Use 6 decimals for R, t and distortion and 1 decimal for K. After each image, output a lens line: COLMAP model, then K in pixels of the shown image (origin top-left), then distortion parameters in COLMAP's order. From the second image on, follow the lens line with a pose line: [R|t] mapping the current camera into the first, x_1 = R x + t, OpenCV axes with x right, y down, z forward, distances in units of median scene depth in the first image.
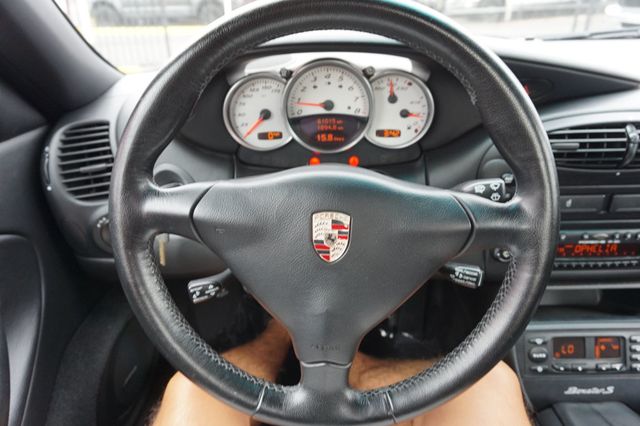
lens RADIAL K [[436.9, 0, 323.5], [0, 436.9, 213.0], [0, 0, 1]] dist [-0.040076, 0.029574]
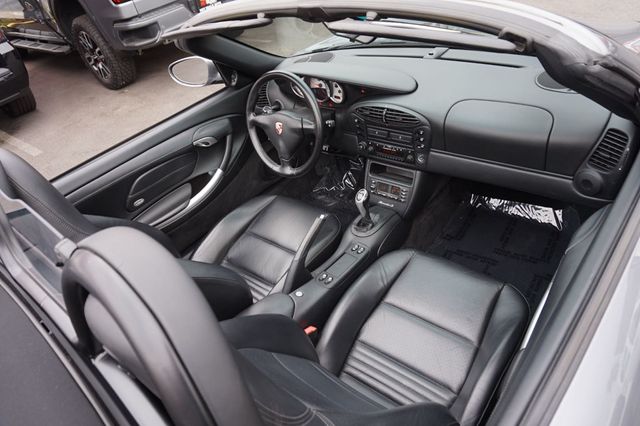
lens RADIAL K [[436.9, 0, 320.8], [0, 436.9, 216.6], [0, 0, 1]] dist [-0.040076, 0.029574]
pose [[0.770335, 0.289047, -0.568363, 1.892203], [-0.120232, 0.941209, 0.315705, -0.331736], [0.626202, -0.174863, 0.759799, -1.361037]]
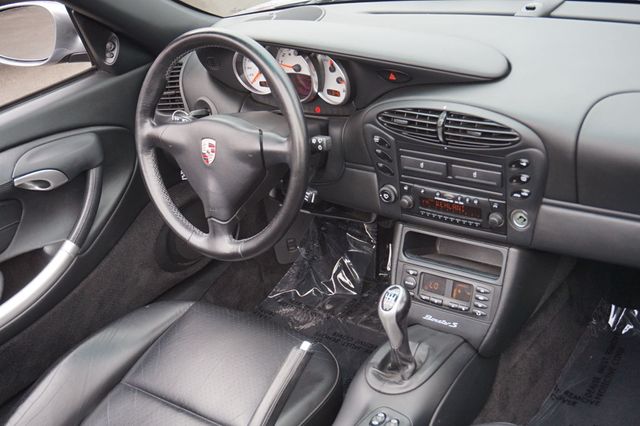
lens RADIAL K [[849.0, 0, 321.2], [0, 849.0, 215.1], [0, 0, 1]] dist [0.003950, 0.000000]
pose [[0.808016, 0.203760, -0.552804, 1.626682], [-0.150384, 0.978540, 0.140873, -0.174880], [0.569645, -0.030695, 0.821317, -1.177828]]
